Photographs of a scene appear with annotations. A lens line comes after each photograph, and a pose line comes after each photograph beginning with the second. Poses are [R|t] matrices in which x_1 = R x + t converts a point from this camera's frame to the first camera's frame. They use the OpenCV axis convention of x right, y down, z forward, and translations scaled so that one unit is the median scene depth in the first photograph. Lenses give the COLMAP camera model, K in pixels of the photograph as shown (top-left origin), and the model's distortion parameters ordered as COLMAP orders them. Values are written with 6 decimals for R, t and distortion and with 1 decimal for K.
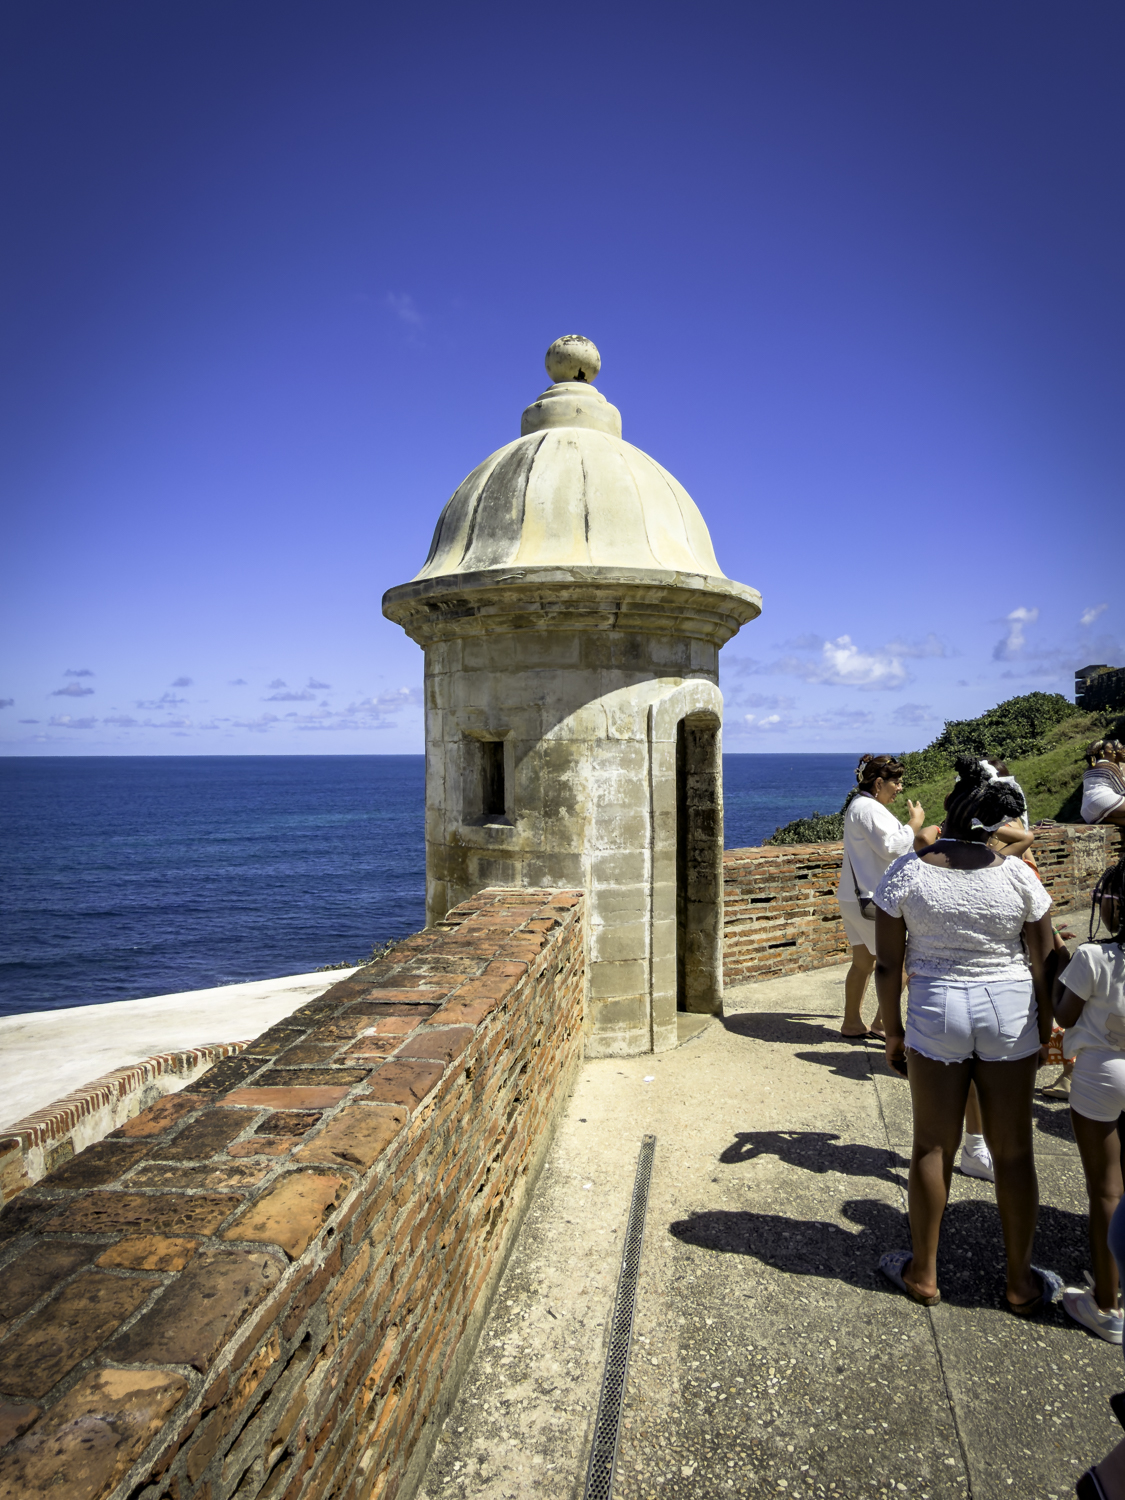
lens RADIAL K [[1015.0, 0, 560.7], [0, 1015.0, 744.9], [0, 0, 1]] dist [-0.003725, -0.002278]
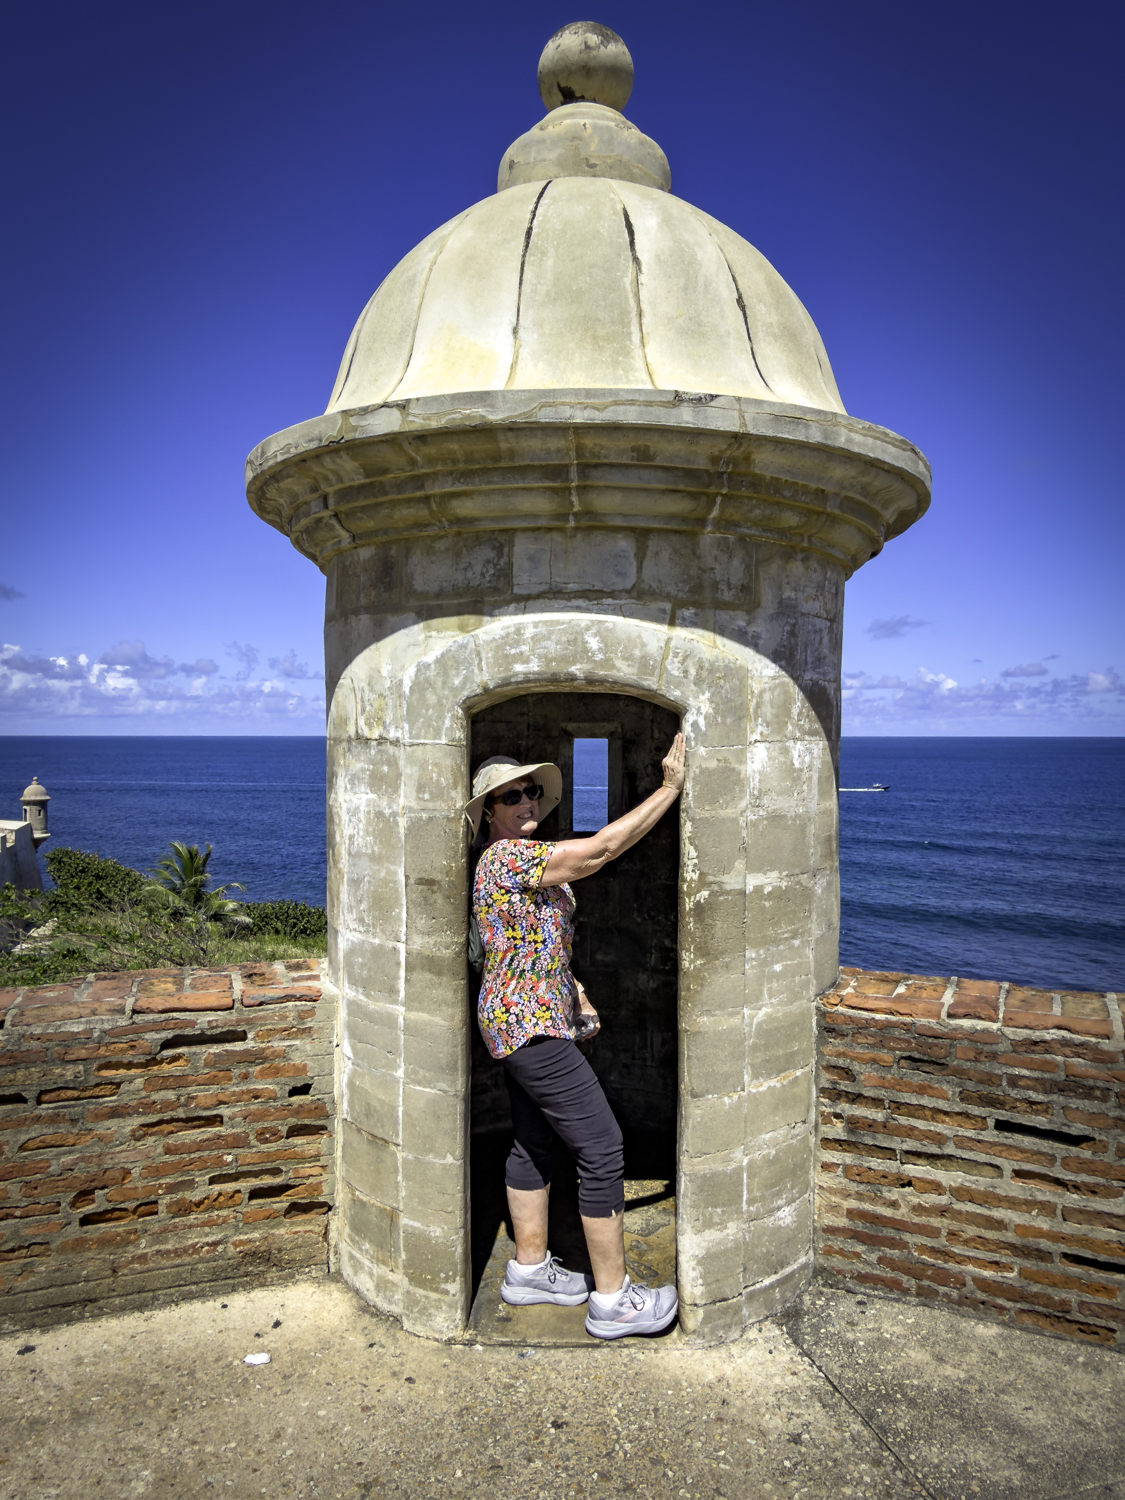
lens RADIAL K [[1015.0, 0, 567.5], [0, 1015.0, 737.1], [0, 0, 1]] dist [-0.003725, -0.002278]
pose [[0.457523, 0.011026, -0.889129, 0.577693], [0.006239, 0.999859, 0.015609, -0.013774], [0.889176, -0.012689, 0.457390, 0.804868]]
